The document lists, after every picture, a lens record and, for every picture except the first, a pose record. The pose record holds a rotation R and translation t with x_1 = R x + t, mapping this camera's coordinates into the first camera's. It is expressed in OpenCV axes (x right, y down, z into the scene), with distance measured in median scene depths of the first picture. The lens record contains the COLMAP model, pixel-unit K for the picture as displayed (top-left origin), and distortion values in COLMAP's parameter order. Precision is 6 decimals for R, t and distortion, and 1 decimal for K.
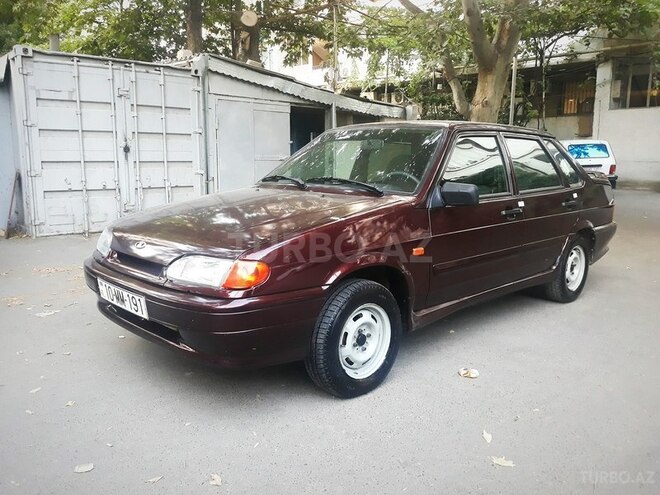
lens RADIAL K [[572.4, 0, 331.9], [0, 572.4, 248.4], [0, 0, 1]] dist [-0.002914, -0.011989]
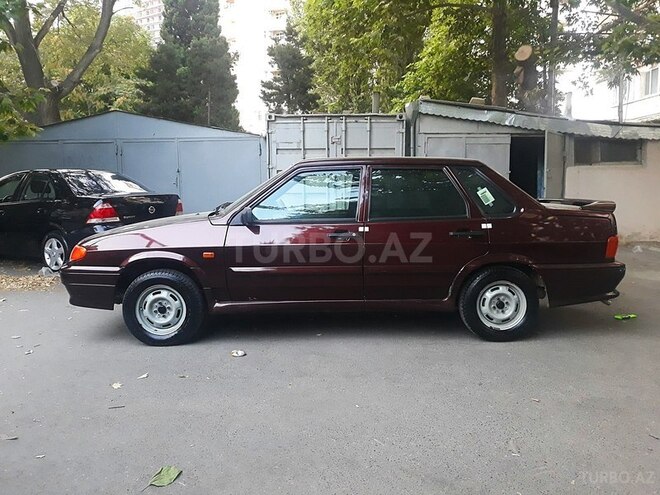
lens RADIAL K [[572.4, 0, 331.9], [0, 572.4, 248.4], [0, 0, 1]] dist [-0.002914, -0.011989]
pose [[0.718877, 0.060624, -0.692489, 0.491144], [-0.095642, 0.995342, -0.012150, -0.009630], [0.688526, 0.074966, 0.721327, 0.068534]]
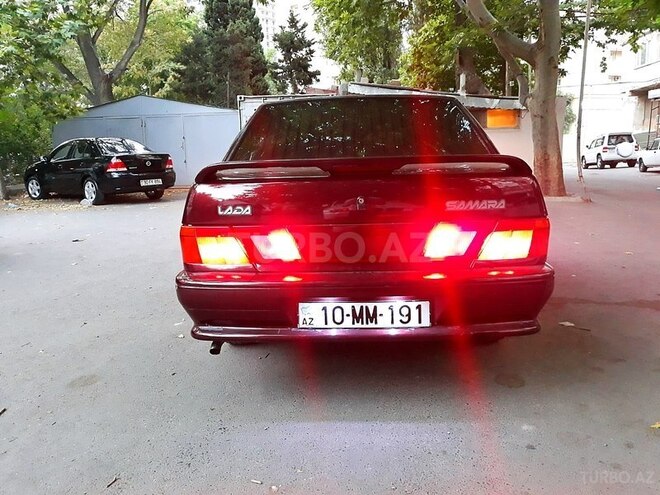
lens RADIAL K [[572.4, 0, 331.9], [0, 572.4, 248.4], [0, 0, 1]] dist [-0.002914, -0.011989]
pose [[0.621489, 0.112061, -0.775367, 0.838716], [-0.100193, 0.992959, 0.063200, 0.008602], [0.776989, 0.038408, 0.628341, 0.021217]]
